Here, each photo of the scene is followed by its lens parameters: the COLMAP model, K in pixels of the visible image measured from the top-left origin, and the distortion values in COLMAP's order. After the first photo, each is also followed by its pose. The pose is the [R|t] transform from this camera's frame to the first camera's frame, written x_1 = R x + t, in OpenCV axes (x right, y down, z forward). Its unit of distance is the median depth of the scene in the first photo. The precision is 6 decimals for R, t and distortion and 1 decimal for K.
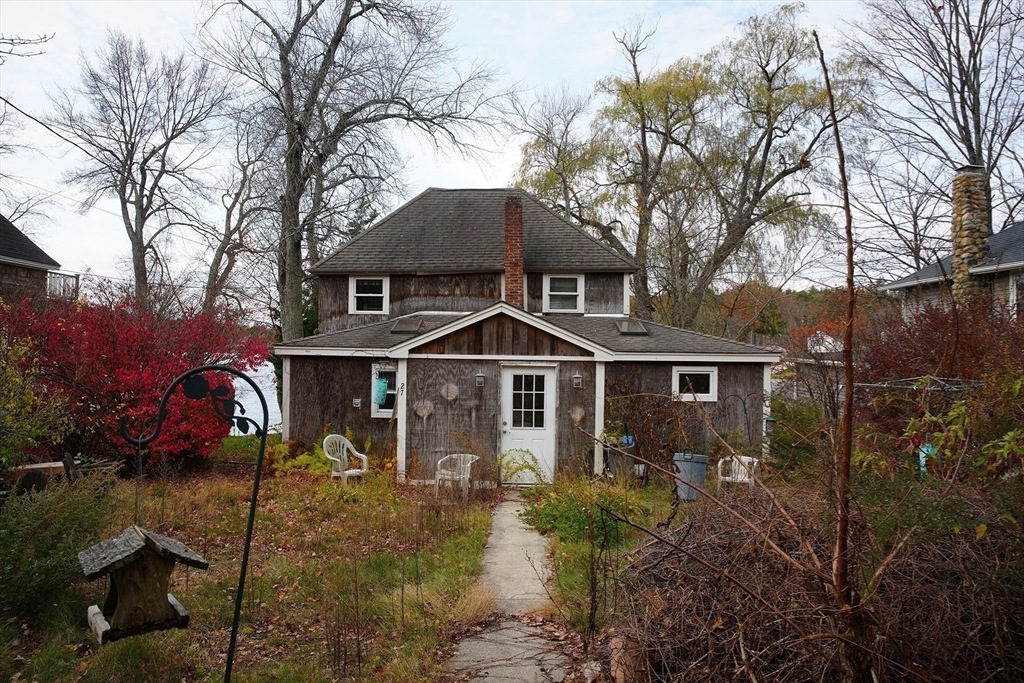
lens RADIAL K [[712.0, 0, 512.0], [0, 712.0, 341.5], [0, 0, 1]] dist [-0.100879, -0.000275]
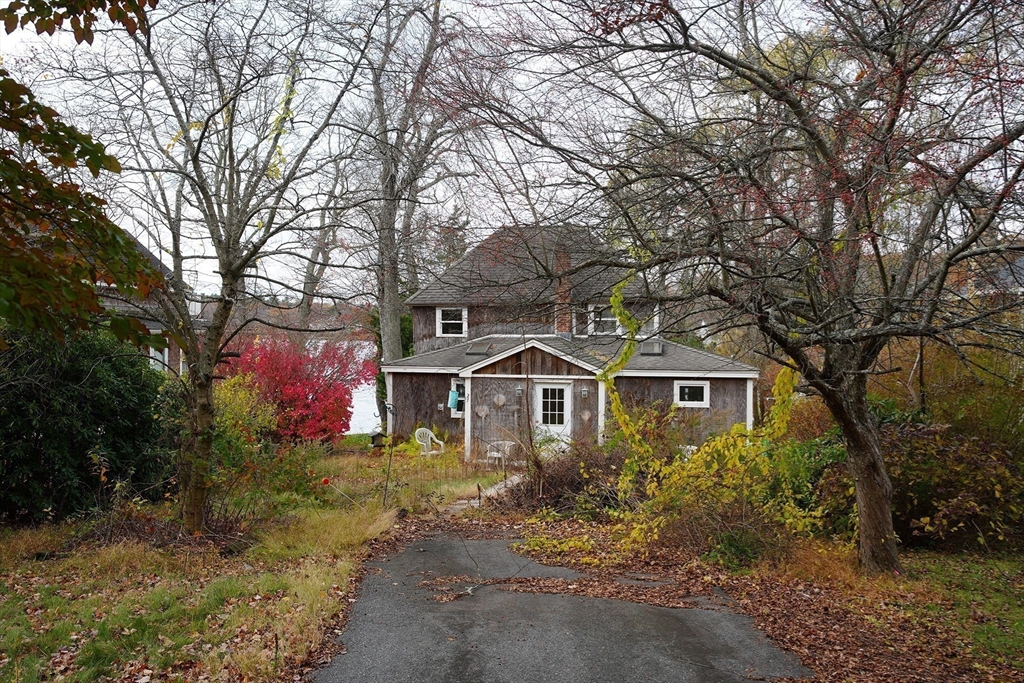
lens RADIAL K [[982.3, 0, 512.0], [0, 982.3, 341.5], [0, 0, 1]] dist [0.007480, 0.001292]
pose [[0.984816, -0.005654, -0.173511, 0.260592], [0.009522, 0.999724, 0.021467, -0.083488], [0.173342, -0.022793, 0.984598, -0.888931]]
